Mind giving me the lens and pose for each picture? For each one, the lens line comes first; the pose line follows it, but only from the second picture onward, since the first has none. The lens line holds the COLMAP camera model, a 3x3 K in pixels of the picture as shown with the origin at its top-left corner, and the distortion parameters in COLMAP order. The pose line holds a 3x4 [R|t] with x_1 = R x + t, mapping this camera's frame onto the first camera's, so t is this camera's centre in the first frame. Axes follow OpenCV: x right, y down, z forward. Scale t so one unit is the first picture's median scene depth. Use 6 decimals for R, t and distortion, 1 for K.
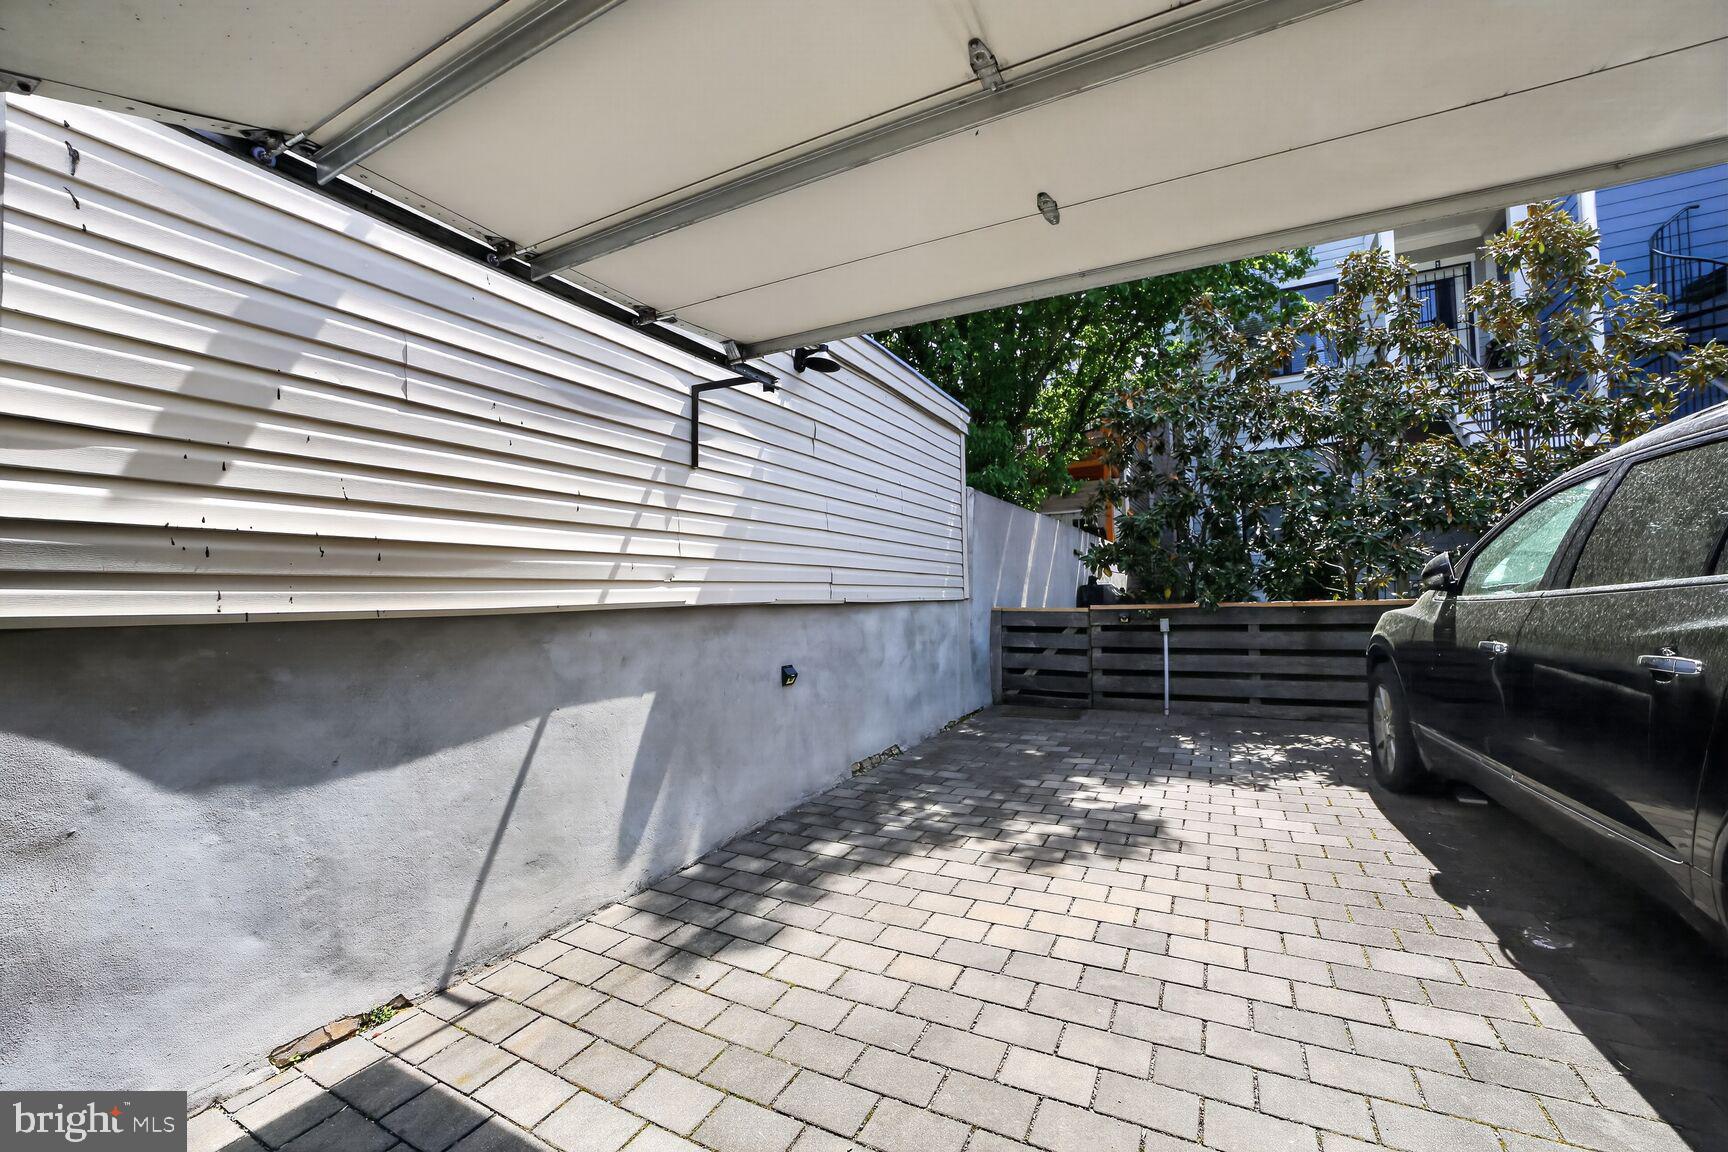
lens RADIAL K [[664.8, 0, 874.5], [0, 664.8, 579.0], [0, 0, 1]] dist [-0.022433, 0.000024]
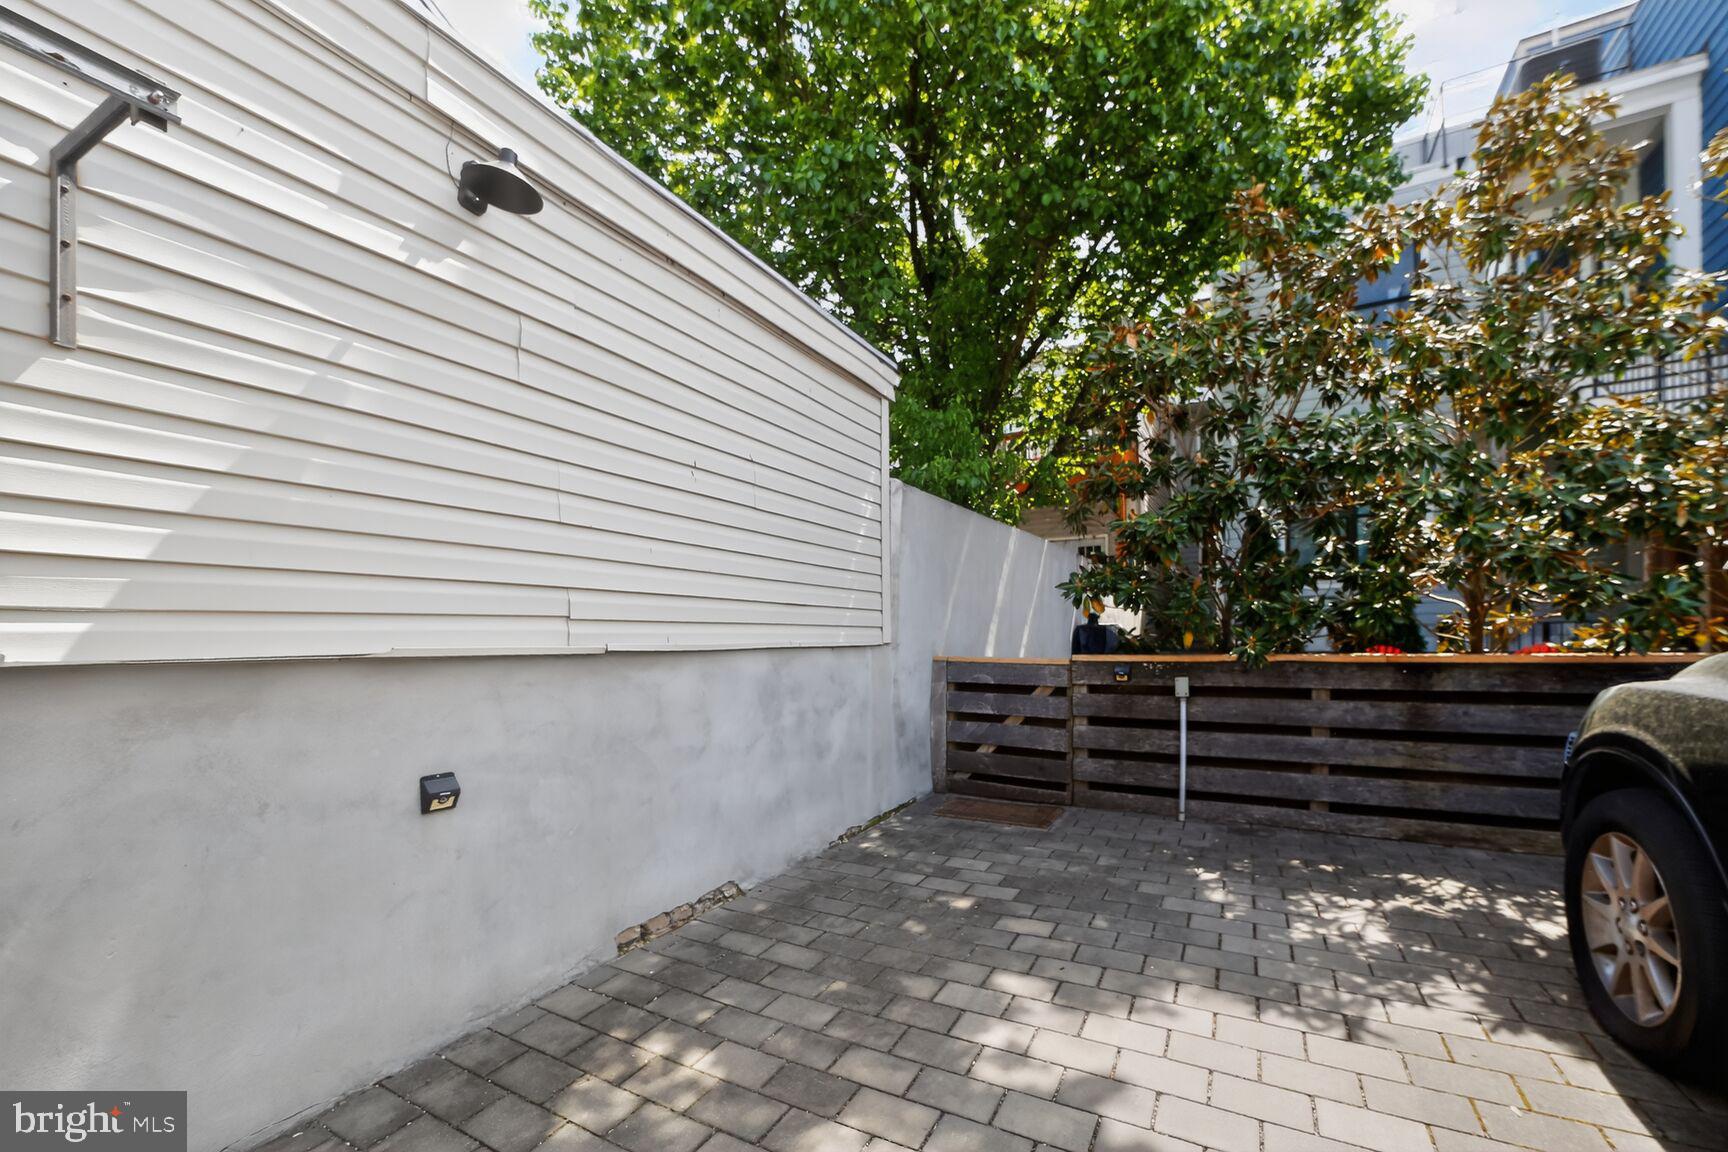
lens RADIAL K [[697.3, 0, 858.0], [0, 697.3, 637.8], [0, 0, 1]] dist [-0.019231, 0.000387]
pose [[0.999415, 0.010686, -0.032486, 0.147746], [-0.009661, 0.999456, 0.031545, 0.001739], [0.032806, -0.031213, 0.998974, 0.321235]]
